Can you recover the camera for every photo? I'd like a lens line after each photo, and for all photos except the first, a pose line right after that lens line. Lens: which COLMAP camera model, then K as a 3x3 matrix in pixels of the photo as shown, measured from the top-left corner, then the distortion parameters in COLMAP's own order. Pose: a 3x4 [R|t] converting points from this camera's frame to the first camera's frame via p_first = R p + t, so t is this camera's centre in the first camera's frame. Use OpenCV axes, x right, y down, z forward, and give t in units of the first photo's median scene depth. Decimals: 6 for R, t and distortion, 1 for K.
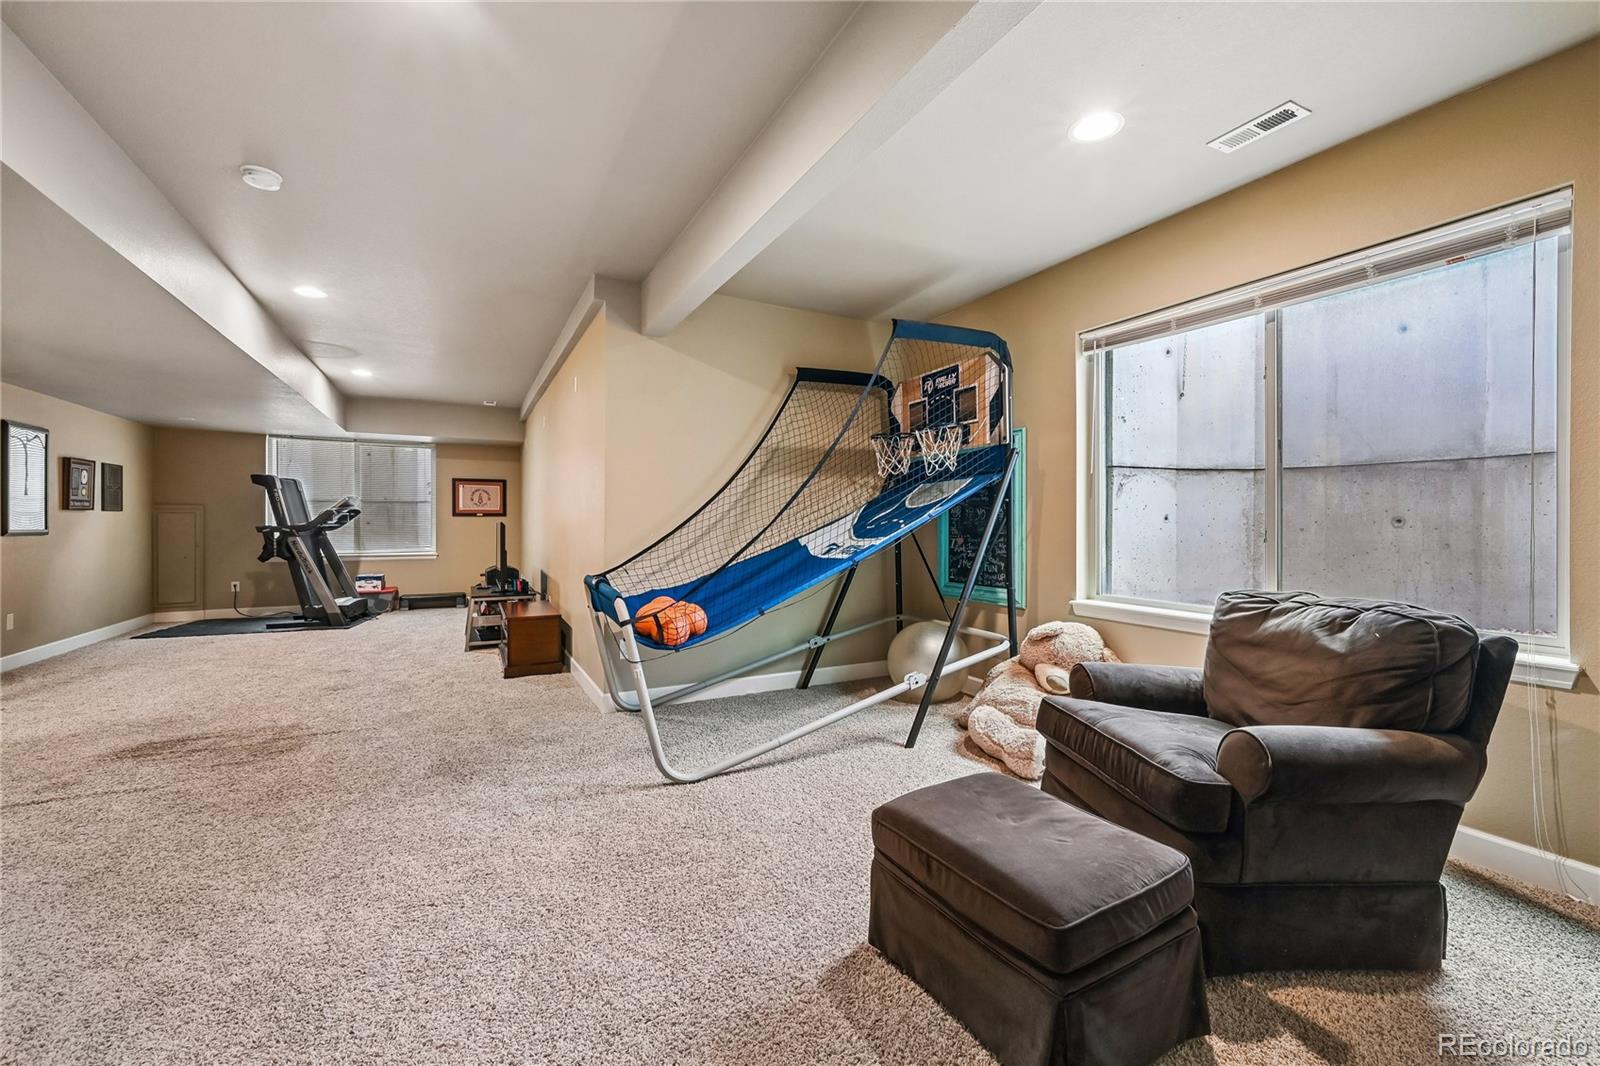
lens RADIAL K [[635.9, 0, 807.4], [0, 635.9, 525.0], [0, 0, 1]] dist [-0.003422, -0.000206]
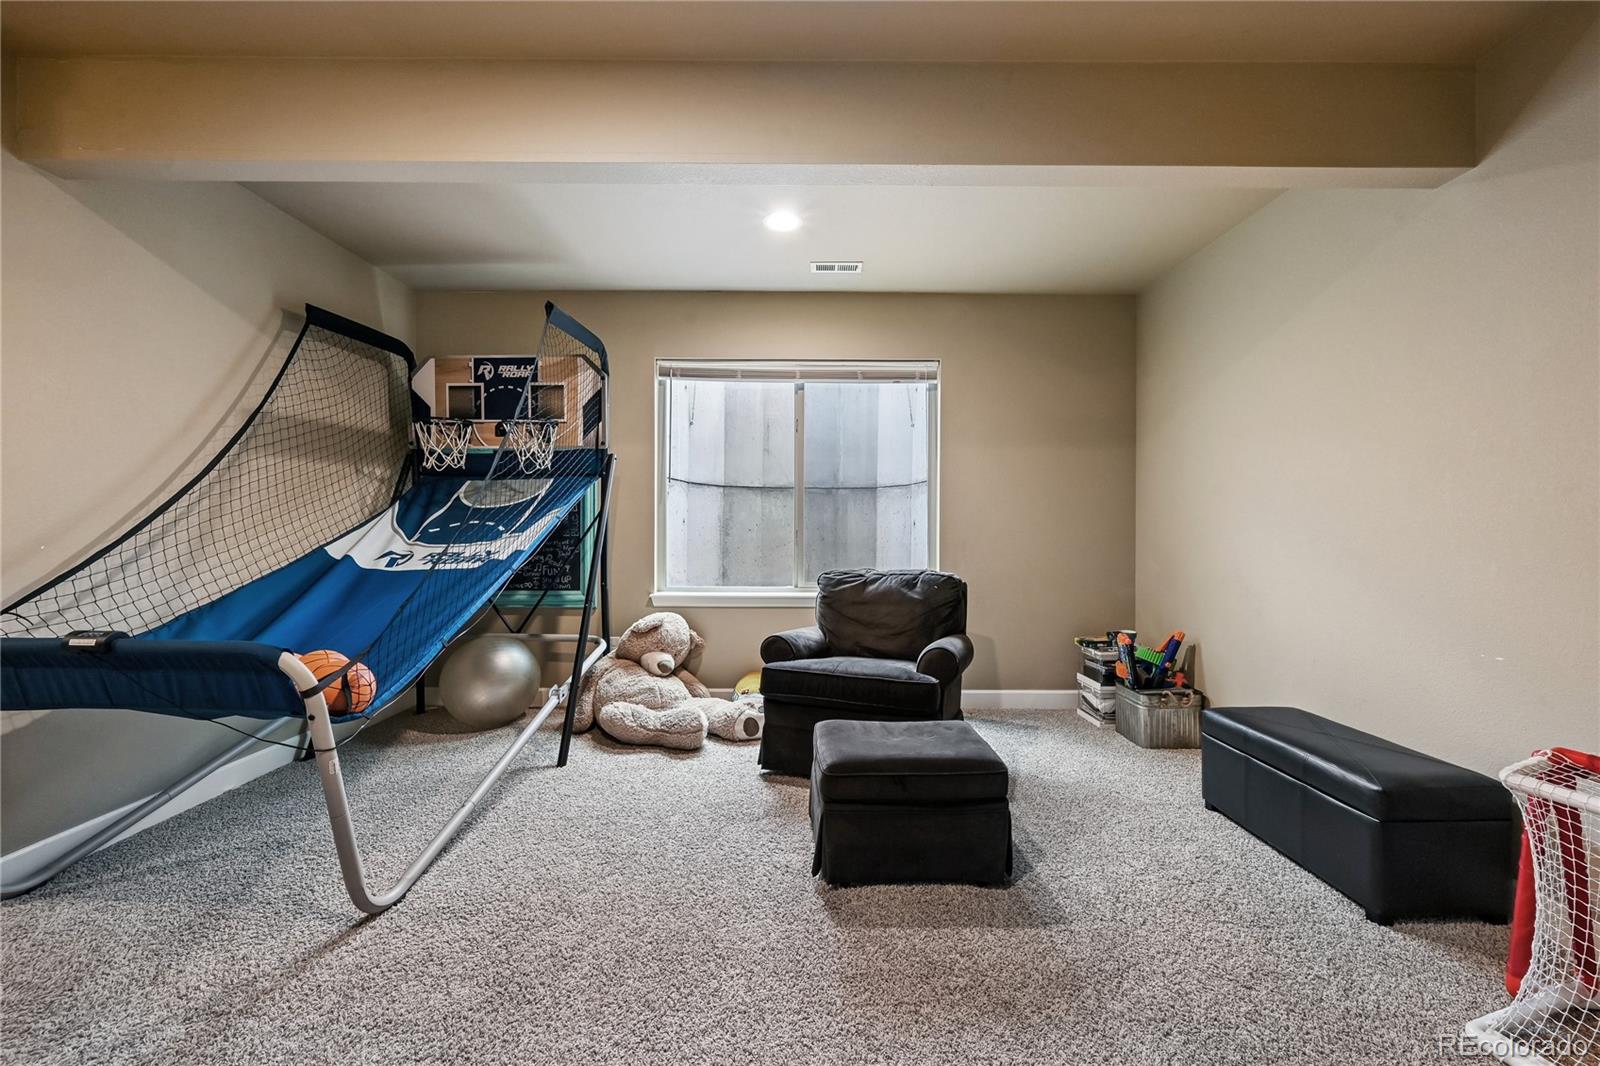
lens RADIAL K [[635.9, 0, 798.0], [0, 635.9, 529.9], [0, 0, 1]] dist [-0.003422, -0.000206]
pose [[0.484351, -0.006271, 0.874851, -0.459151], [0.000485, 0.999976, 0.006899, -0.003142], [-0.874874, -0.002917, 0.484343, 0.229999]]
